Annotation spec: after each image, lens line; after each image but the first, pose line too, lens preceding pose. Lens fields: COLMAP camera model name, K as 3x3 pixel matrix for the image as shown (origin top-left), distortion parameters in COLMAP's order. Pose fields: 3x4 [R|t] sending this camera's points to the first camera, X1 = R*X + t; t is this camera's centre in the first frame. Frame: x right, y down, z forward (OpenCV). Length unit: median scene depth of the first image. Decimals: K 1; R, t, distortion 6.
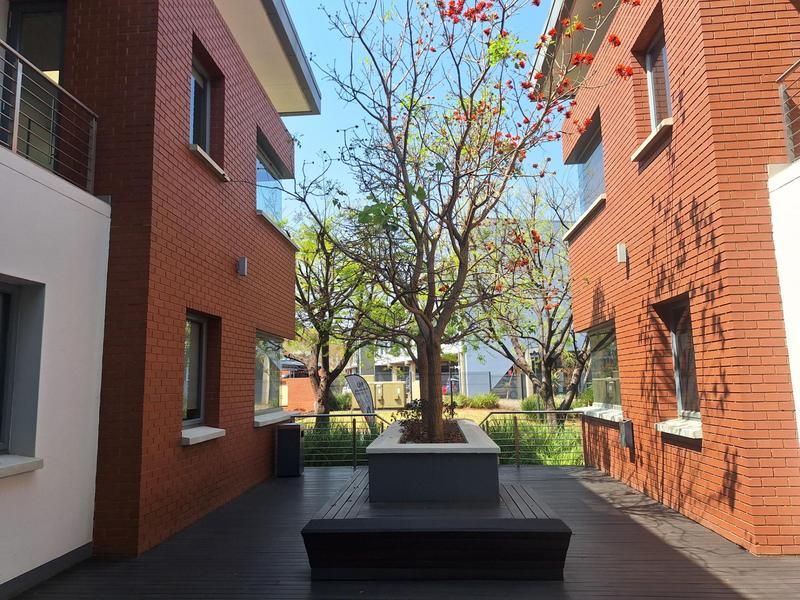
lens RADIAL K [[559.8, 0, 400.0], [0, 559.8, 300.0], [0, 0, 1]] dist [0.111349, -0.128993]
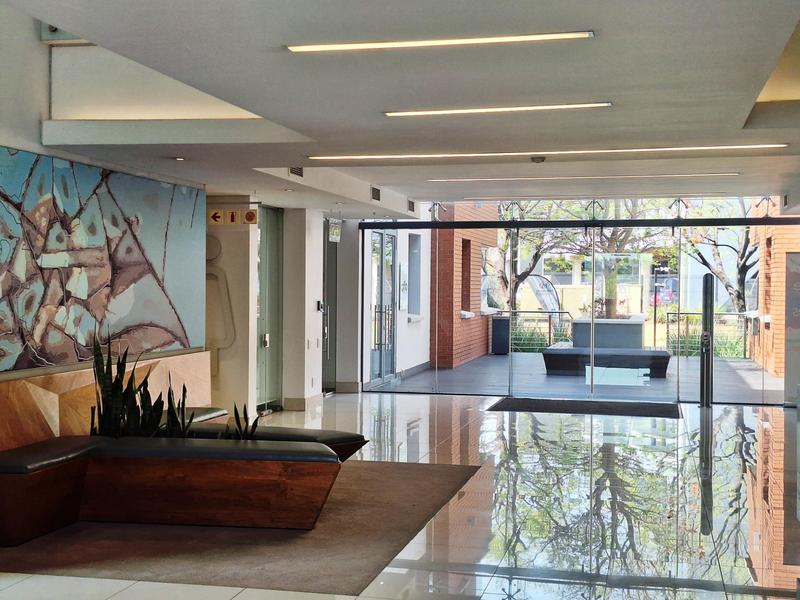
lens RADIAL K [[559.8, 0, 400.0], [0, 559.8, 300.0], [0, 0, 1]] dist [0.111349, -0.128993]
pose [[0.946248, 0.027201, -0.322297, 0.001617], [0.028876, 0.985374, 0.167941, -0.040554], [0.322151, -0.168221, 0.931622, -0.274480]]
